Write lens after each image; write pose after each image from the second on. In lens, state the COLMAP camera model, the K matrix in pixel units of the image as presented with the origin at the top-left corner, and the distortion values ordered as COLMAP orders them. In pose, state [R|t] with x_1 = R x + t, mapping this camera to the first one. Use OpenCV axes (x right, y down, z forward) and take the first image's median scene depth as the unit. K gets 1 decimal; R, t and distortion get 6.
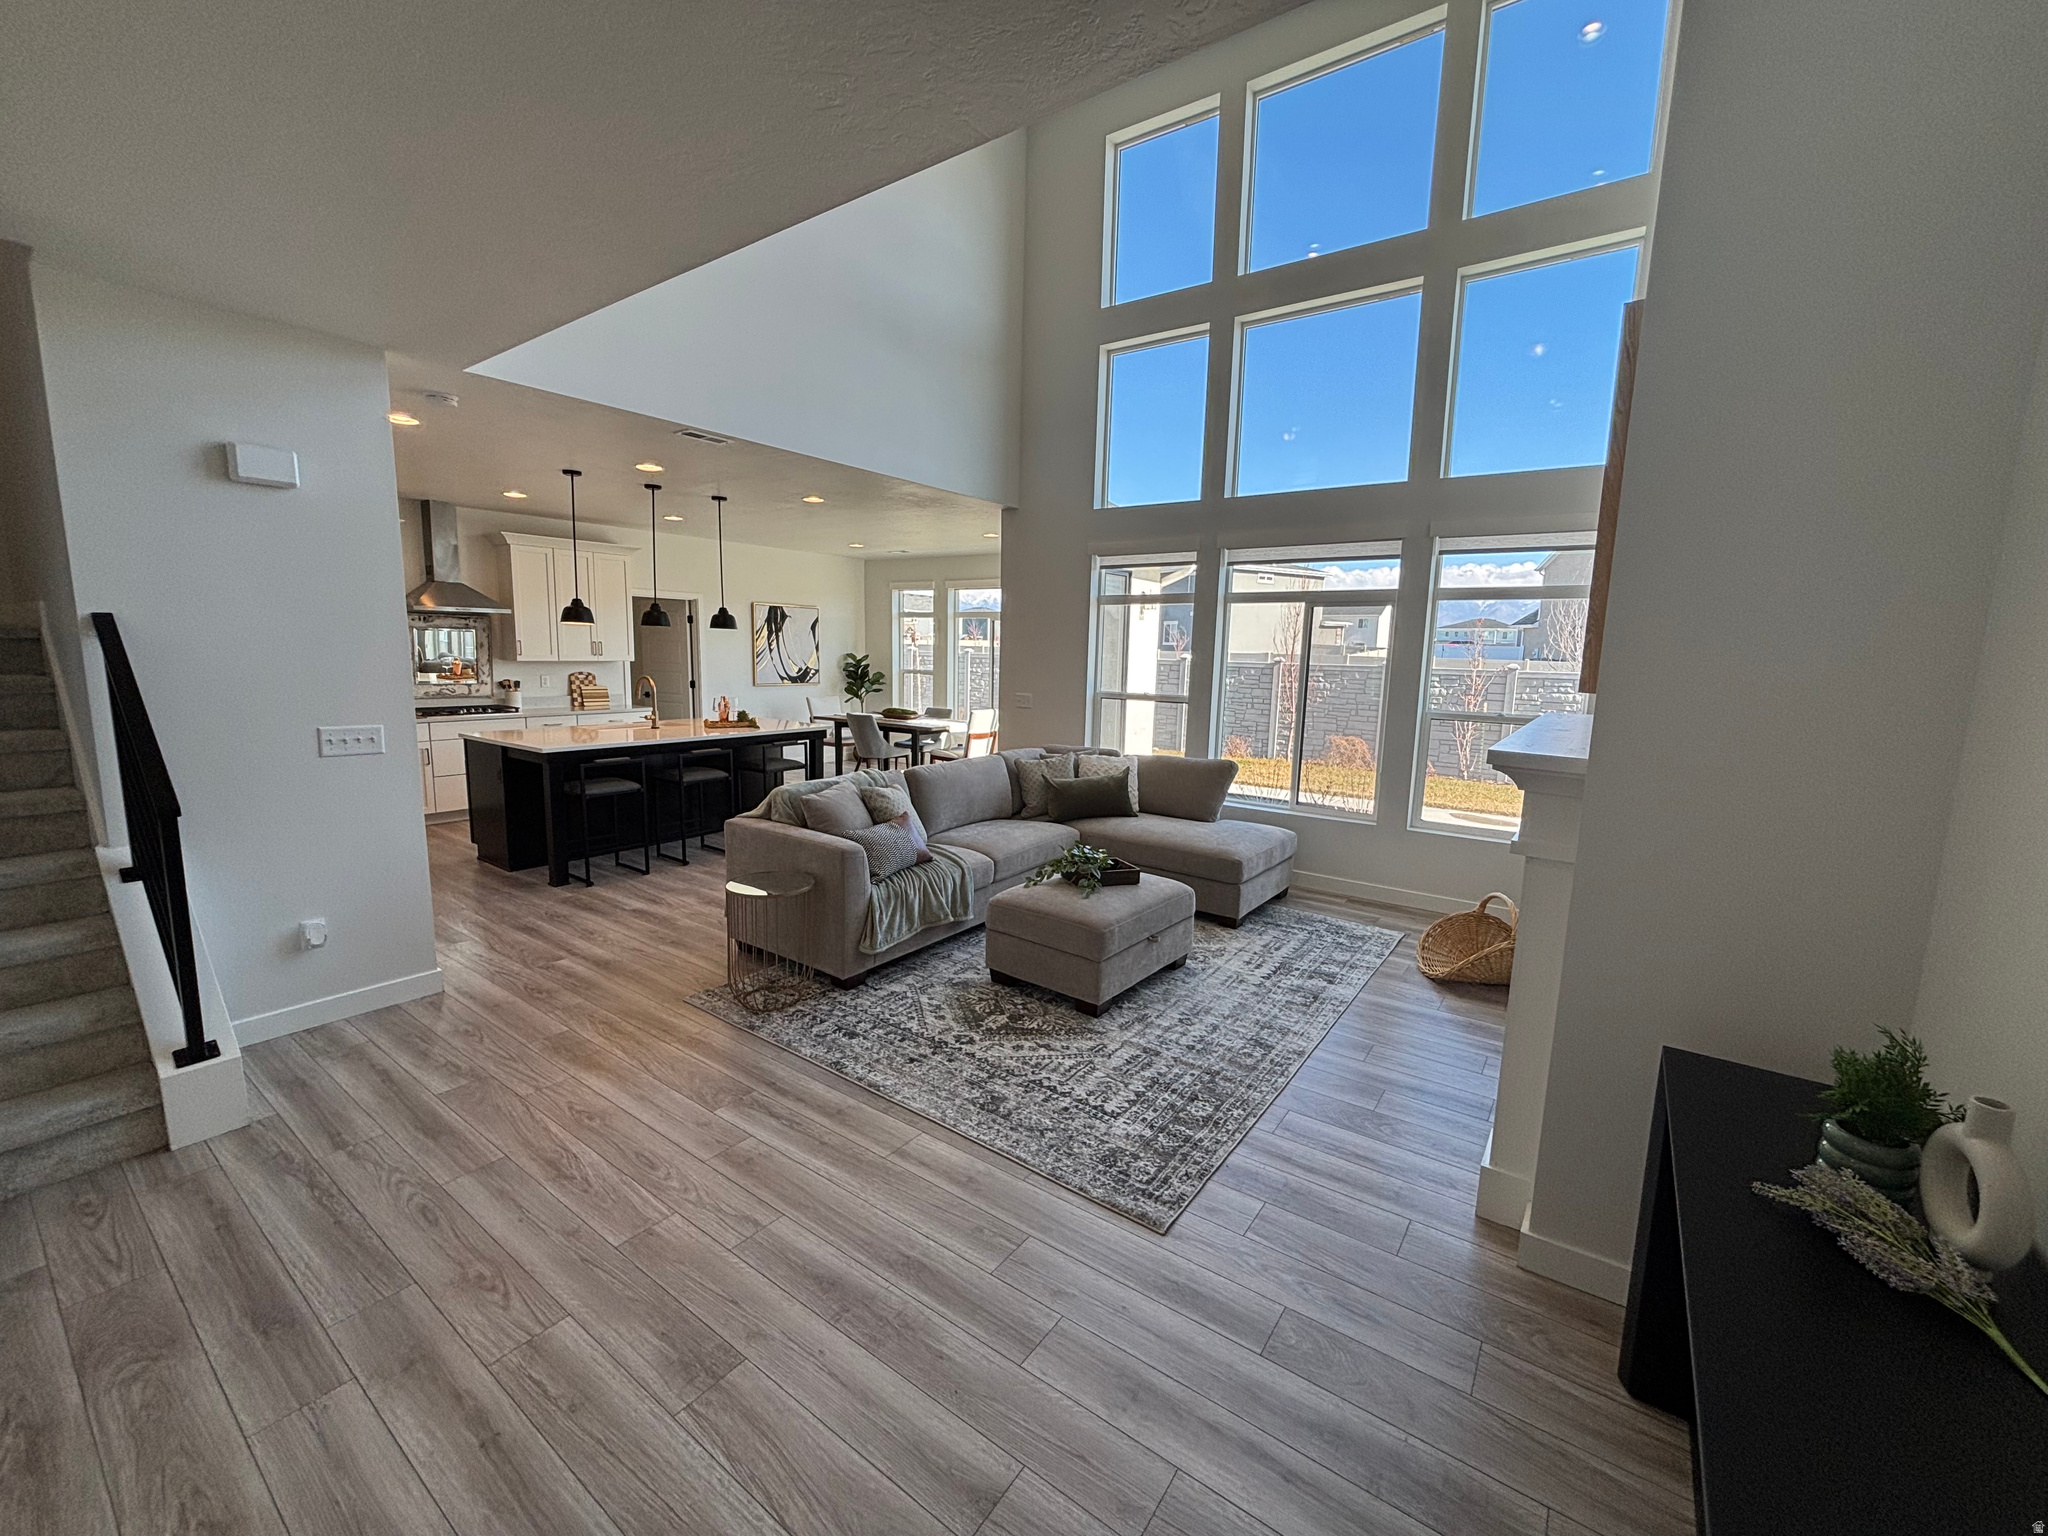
lens RADIAL K [[823.9, 0, 1032.2], [0, 823.9, 770.0], [0, 0, 1]] dist [0.000716, -0.001878]
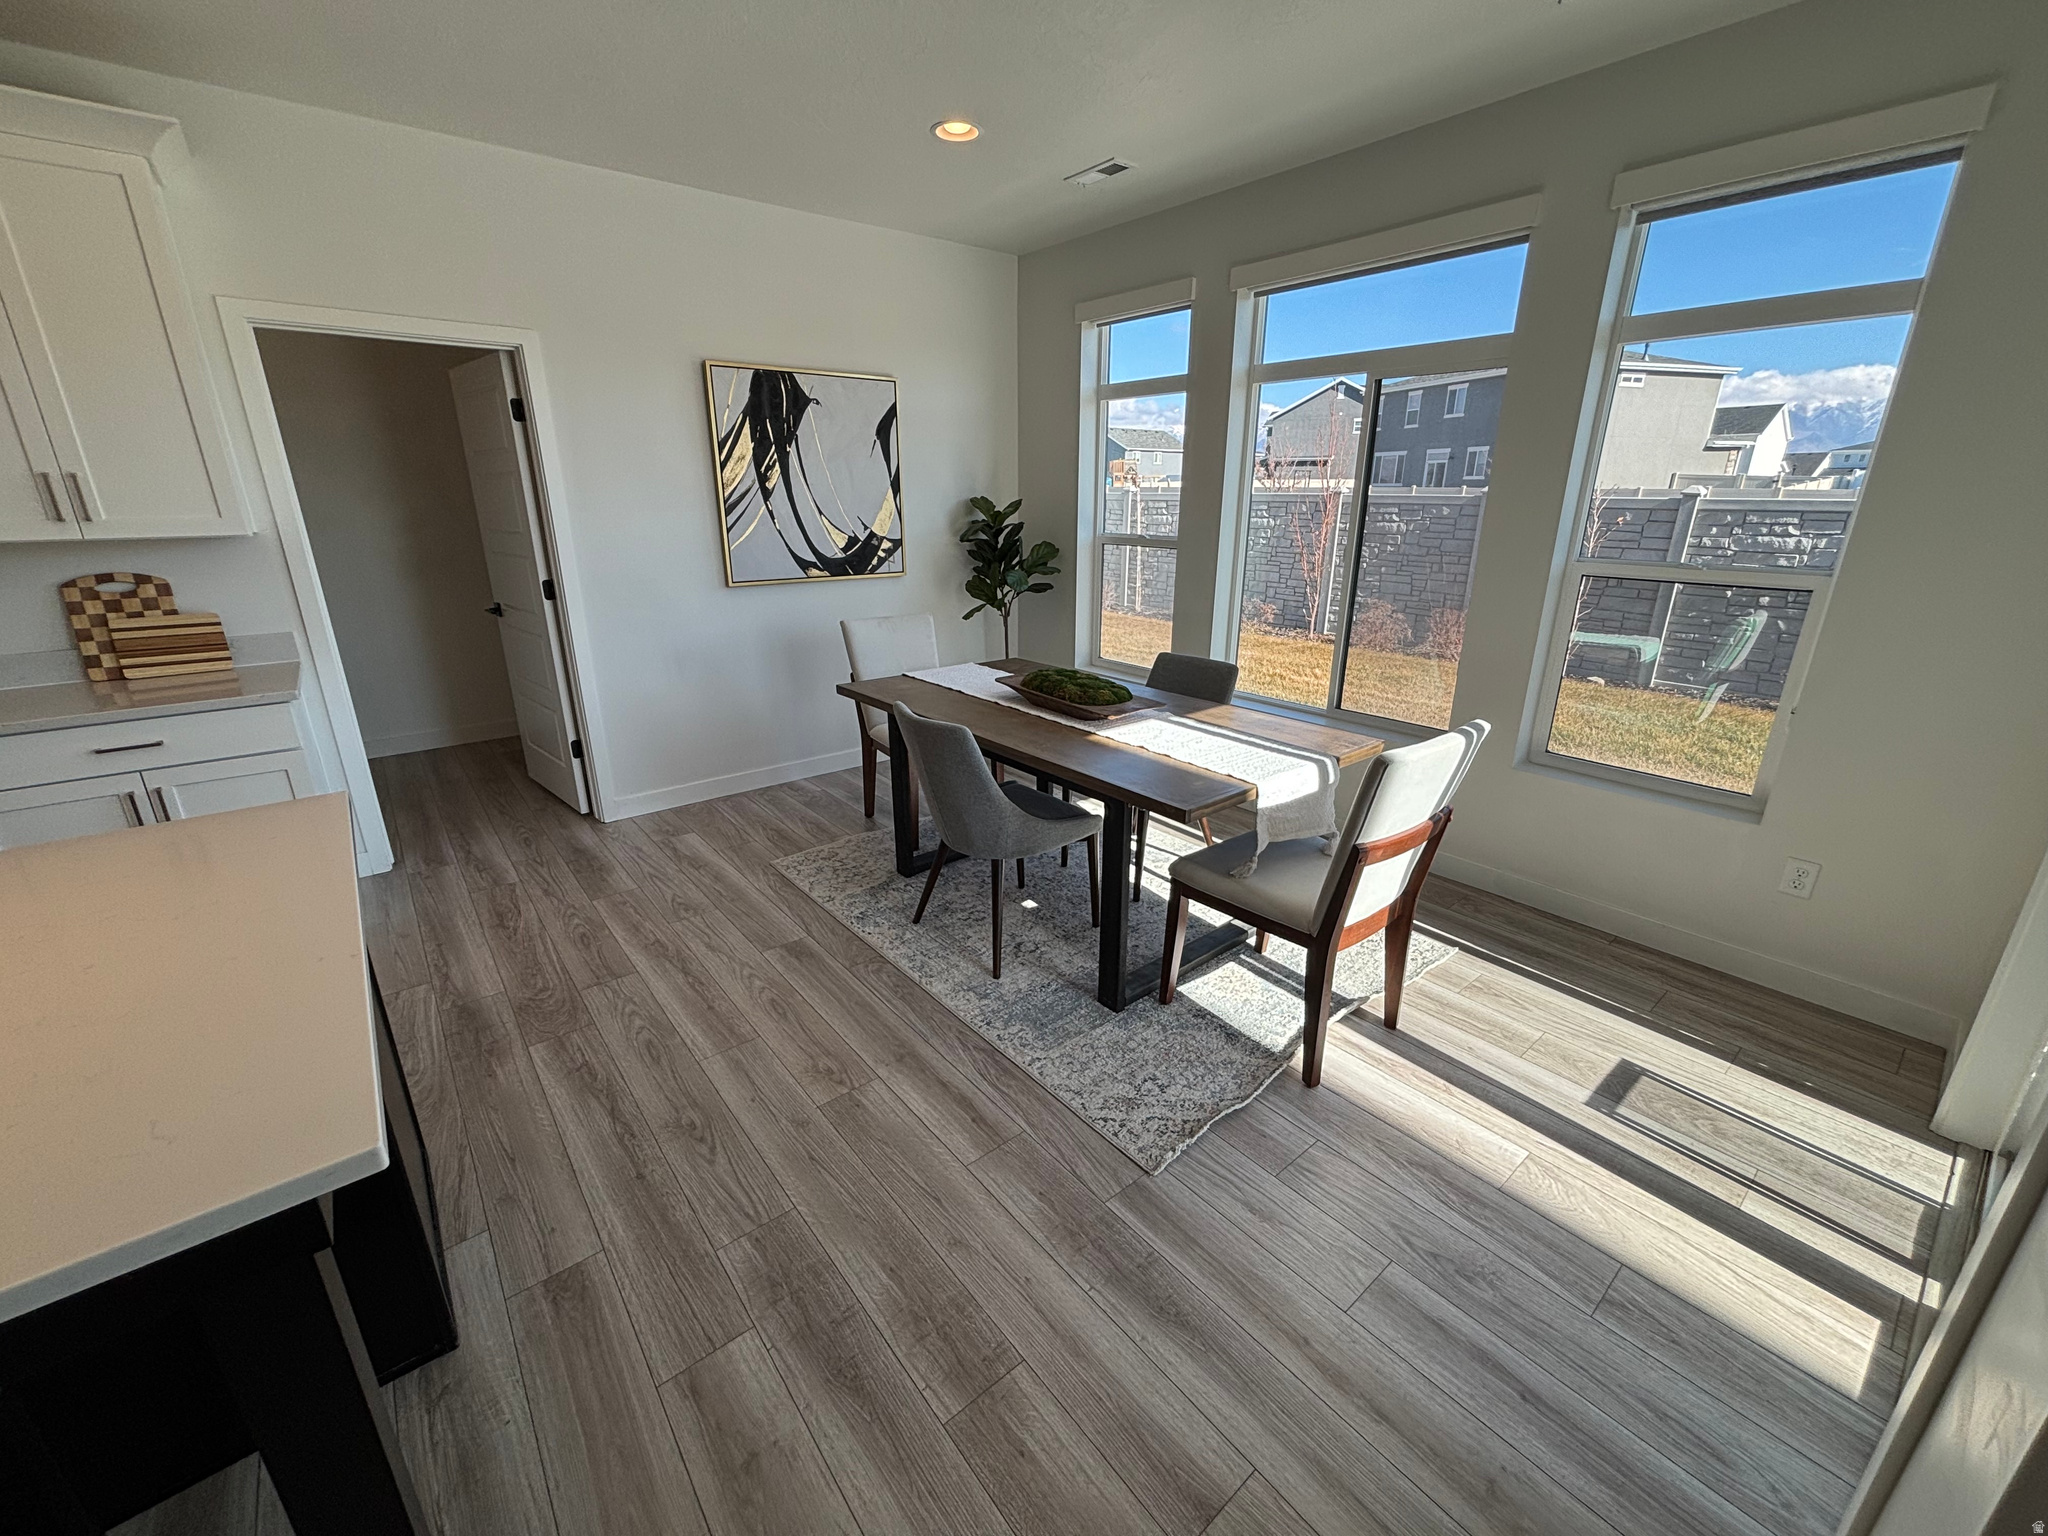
lens RADIAL K [[823.9, 0, 1007.0], [0, 823.9, 773.1], [0, 0, 1]] dist [0.000716, -0.001878]
pose [[0.959409, 0.070038, -0.273183, -0.095146], [-0.020056, 0.983163, 0.181626, -0.092737], [0.281304, -0.168775, 0.944660, 0.675545]]
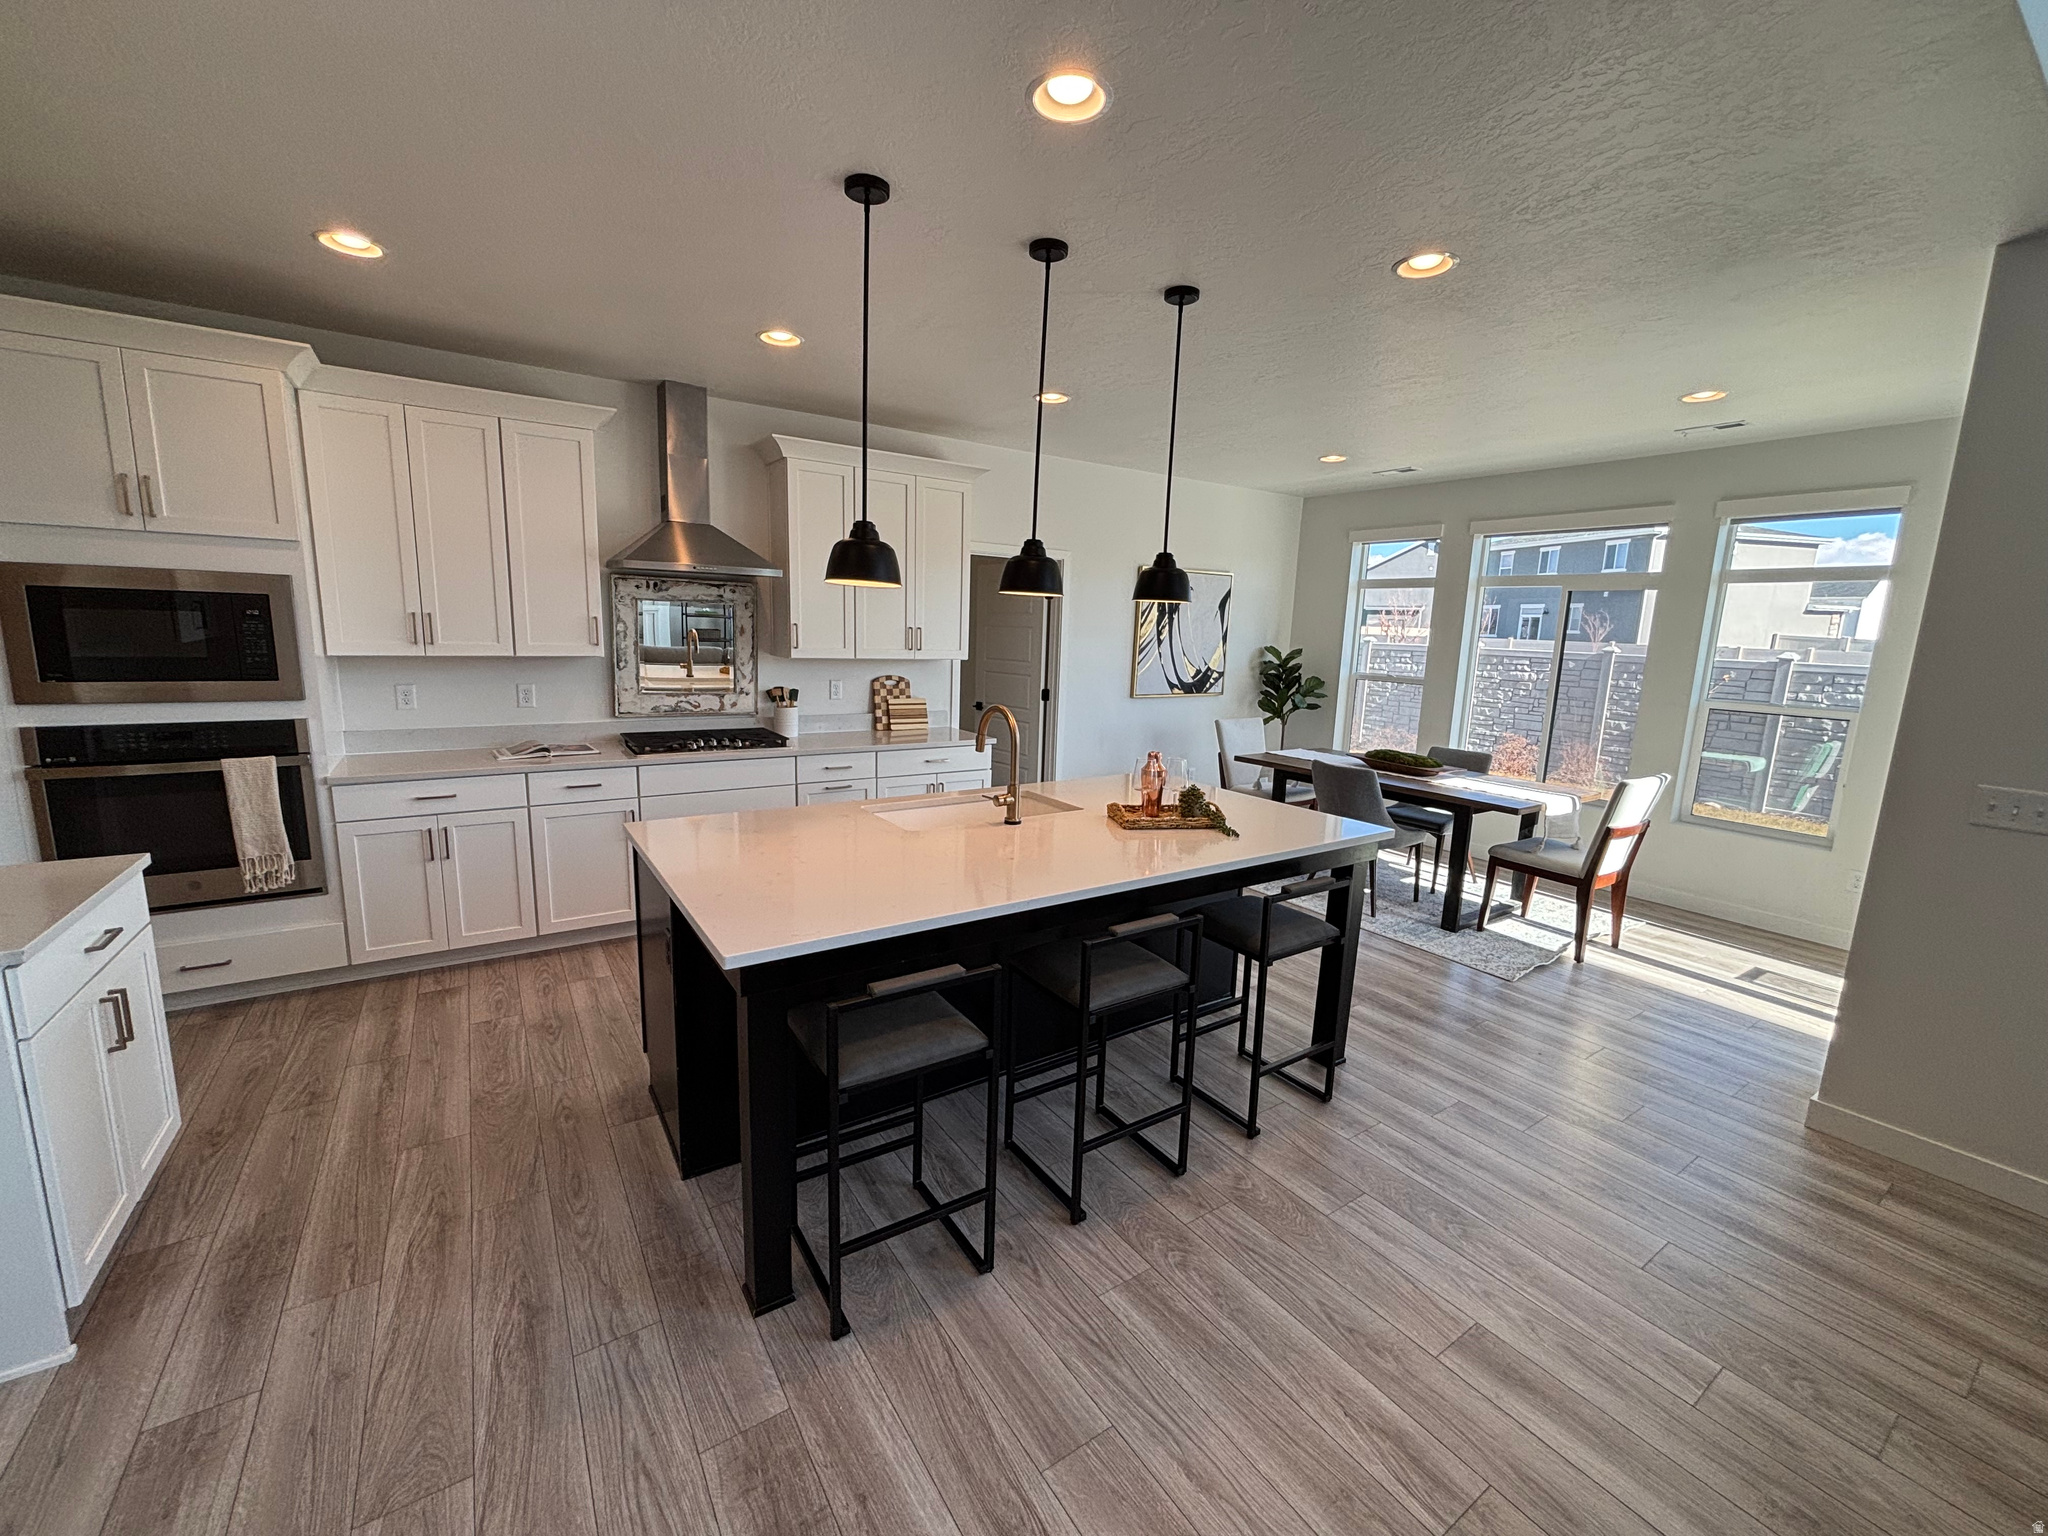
lens RADIAL K [[823.9, 0, 1011.1], [0, 823.9, 771.6], [0, 0, 1]] dist [0.000716, -0.001878]
pose [[0.929932, 0.071529, -0.360708, -0.199627], [-0.064506, 0.997420, 0.031491, -0.061730], [0.362030, -0.006017, 0.932147, 0.390269]]
